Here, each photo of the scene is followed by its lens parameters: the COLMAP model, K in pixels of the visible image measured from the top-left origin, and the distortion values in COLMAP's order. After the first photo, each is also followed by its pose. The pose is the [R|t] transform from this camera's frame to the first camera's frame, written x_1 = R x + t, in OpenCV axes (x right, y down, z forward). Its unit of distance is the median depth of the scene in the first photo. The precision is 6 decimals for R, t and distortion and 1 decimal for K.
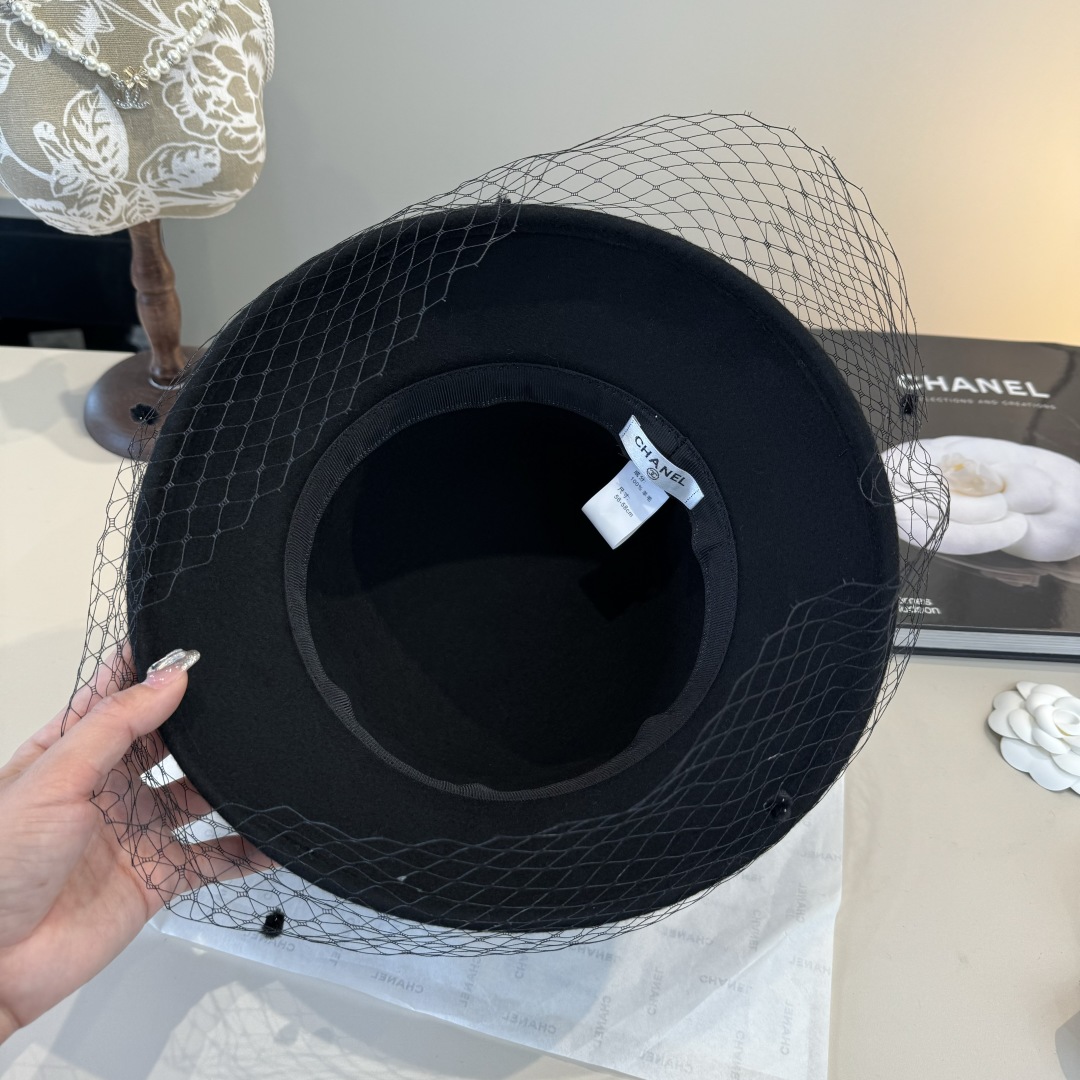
lens RADIAL K [[1075.6, 0, 541.0], [0, 1075.6, 529.5], [0, 0, 1]] dist [-0.018951, 0.014512]
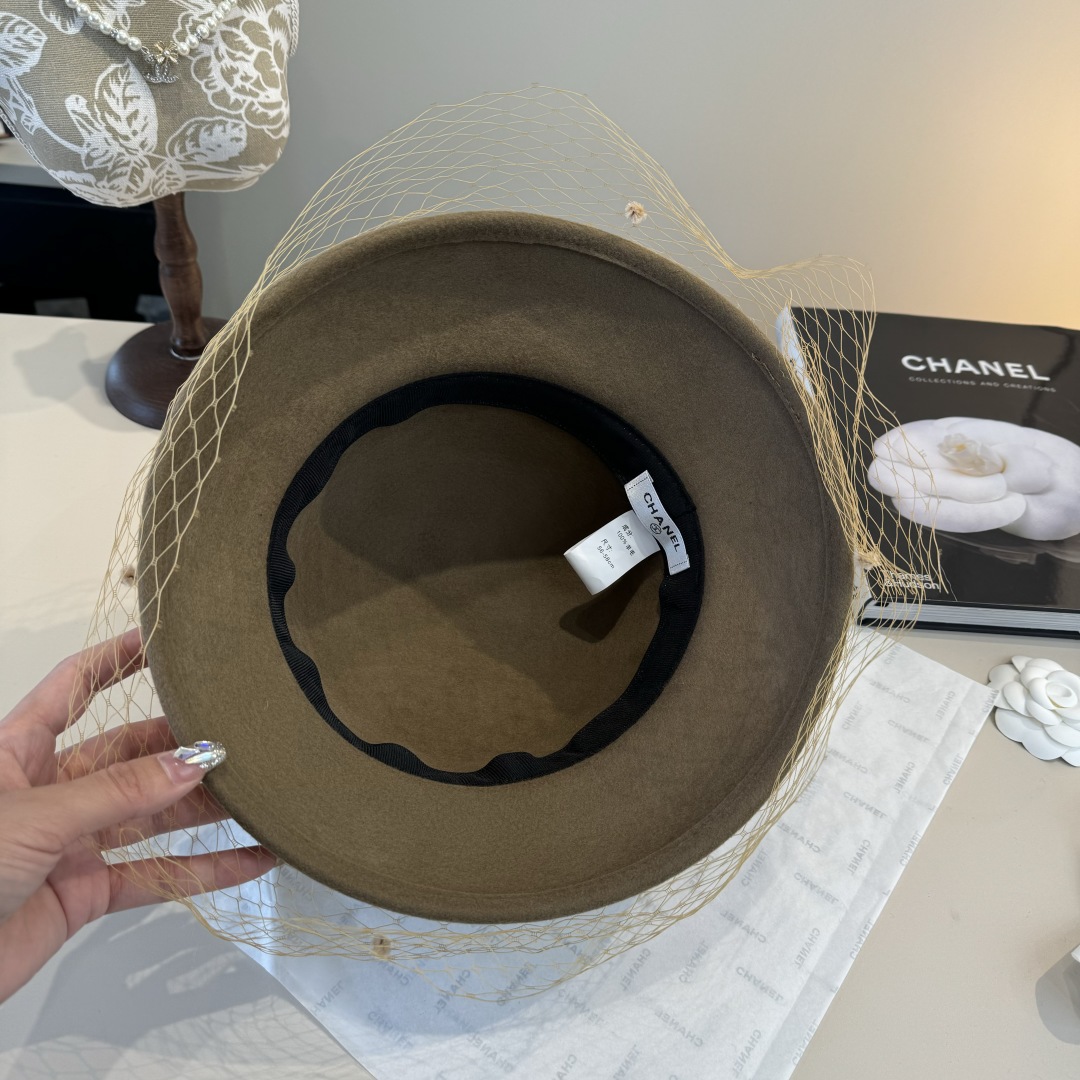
lens RADIAL K [[1073.6, 0, 540.0], [0, 1073.6, 540.0], [0, 0, 1]] dist [-0.014217, 0.009727]
pose [[0.999888, 0.013684, 0.005984, -0.021640], [-0.013877, 0.999343, 0.033492, 0.001925], [-0.005522, -0.033571, 0.999421, -0.030942]]
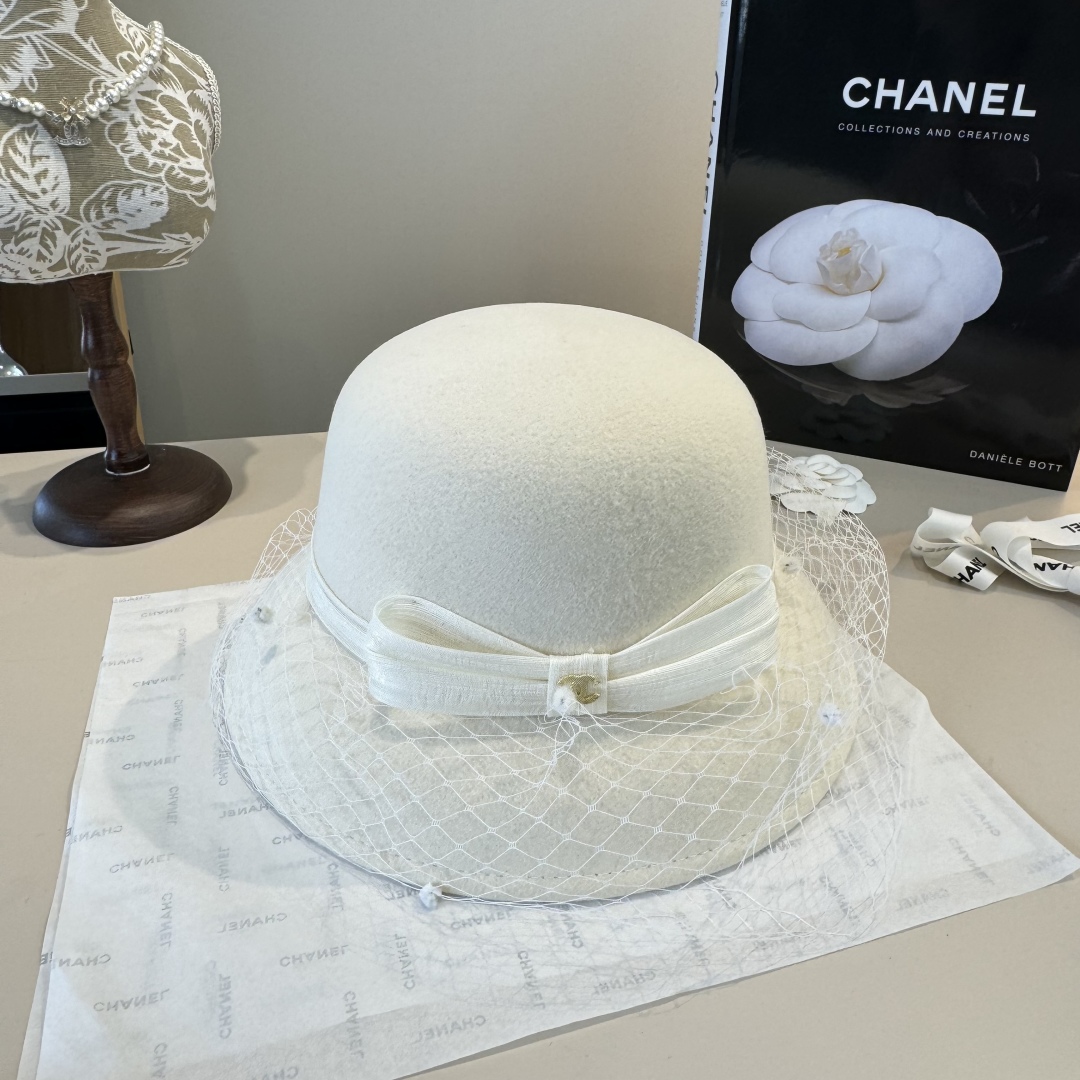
lens RADIAL K [[979.1, 0, 542.6], [0, 979.1, 496.8], [0, 0, 1]] dist [0.000158, 0.000117]
pose [[0.992129, -0.113020, 0.053907, -0.038919], [0.123327, 0.956492, -0.264413, 0.197888], [-0.021678, 0.268980, 0.962902, 0.206981]]
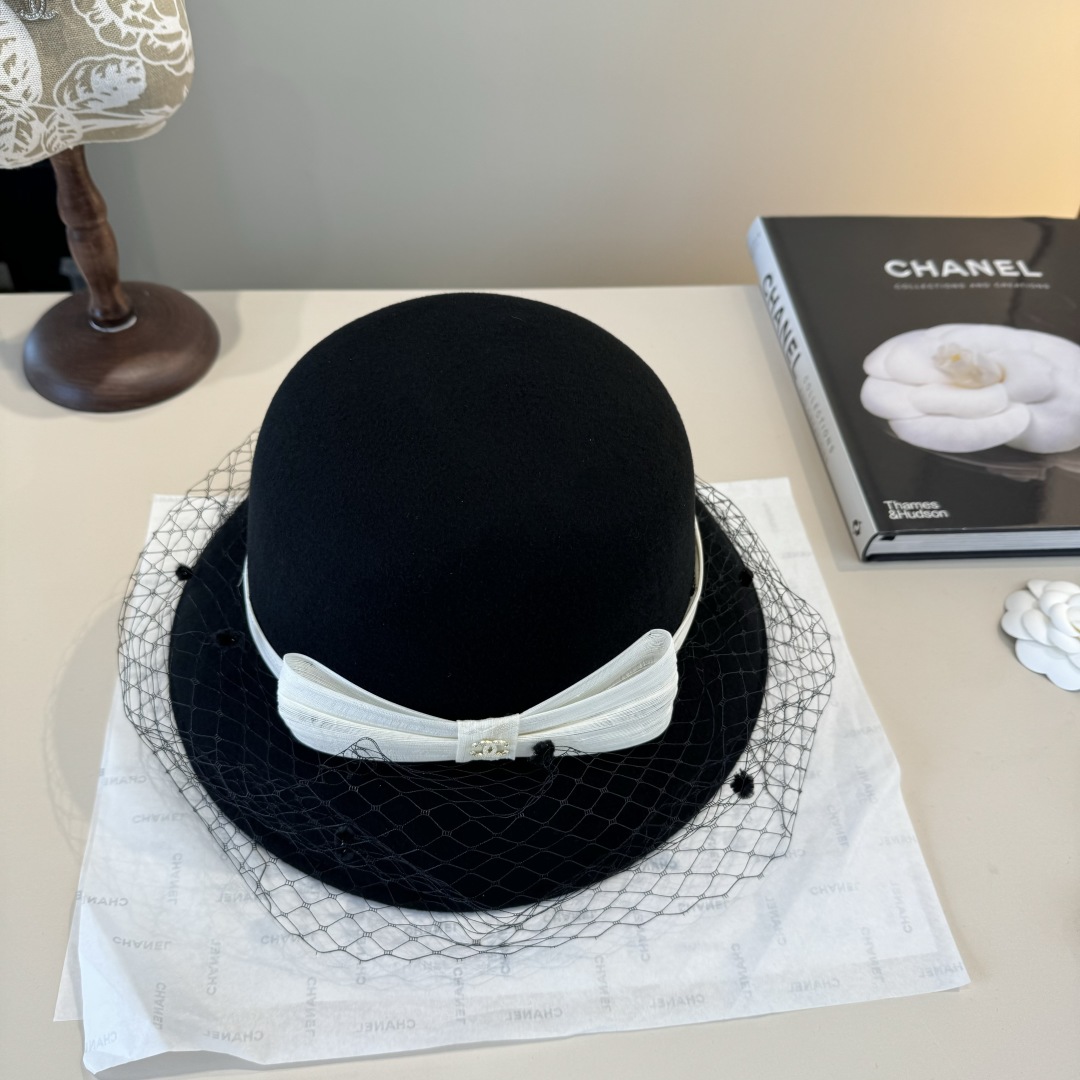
lens RADIAL K [[1081.6, 0, 540.5], [0, 1081.6, 544.9], [0, 0, 1]] dist [-0.029919, 0.030850]
pose [[0.996708, -0.073857, 0.033441, -0.029633], [0.069726, 0.991343, 0.111256, -0.031874], [-0.041369, -0.108558, 0.993229, 0.053721]]
